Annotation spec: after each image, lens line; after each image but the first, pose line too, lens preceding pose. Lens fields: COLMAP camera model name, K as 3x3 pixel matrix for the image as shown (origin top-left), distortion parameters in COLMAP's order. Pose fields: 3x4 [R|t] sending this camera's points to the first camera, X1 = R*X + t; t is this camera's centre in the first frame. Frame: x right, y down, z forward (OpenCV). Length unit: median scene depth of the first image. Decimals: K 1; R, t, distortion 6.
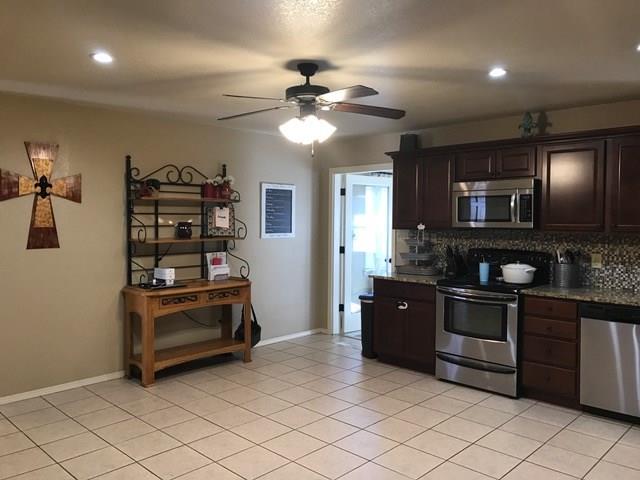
lens RADIAL K [[523.4, 0, 317.5], [0, 523.4, 235.5], [0, 0, 1]] dist [0.066018, -0.112303]
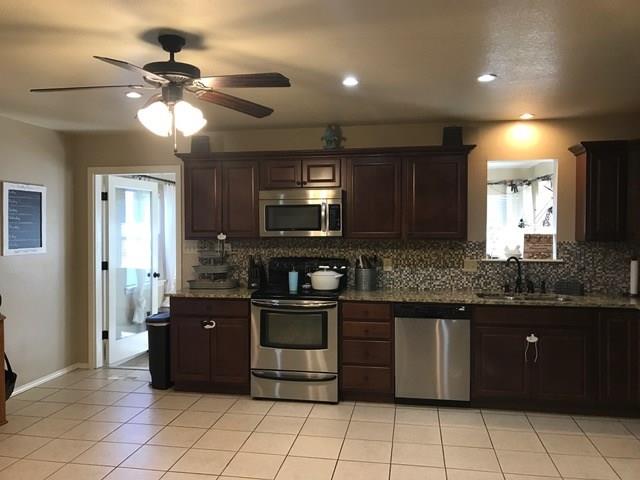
lens RADIAL K [[523.4, 0, 317.5], [0, 523.4, 235.5], [0, 0, 1]] dist [0.066018, -0.112303]
pose [[0.828440, -0.017218, 0.559813, -0.198874], [0.024866, 0.999672, -0.006051, -0.009829], [-0.559526, 0.018933, 0.828597, 0.153109]]
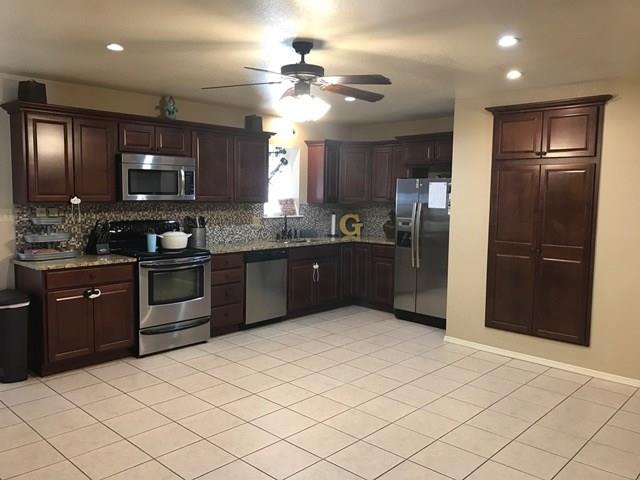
lens RADIAL K [[523.4, 0, 317.5], [0, 523.4, 235.5], [0, 0, 1]] dist [0.066018, -0.112303]
pose [[-0.014947, -0.087533, 0.996050, -0.732800], [0.019162, 0.995953, 0.087812, -0.030933], [-0.999705, 0.020398, -0.013209, 0.685913]]
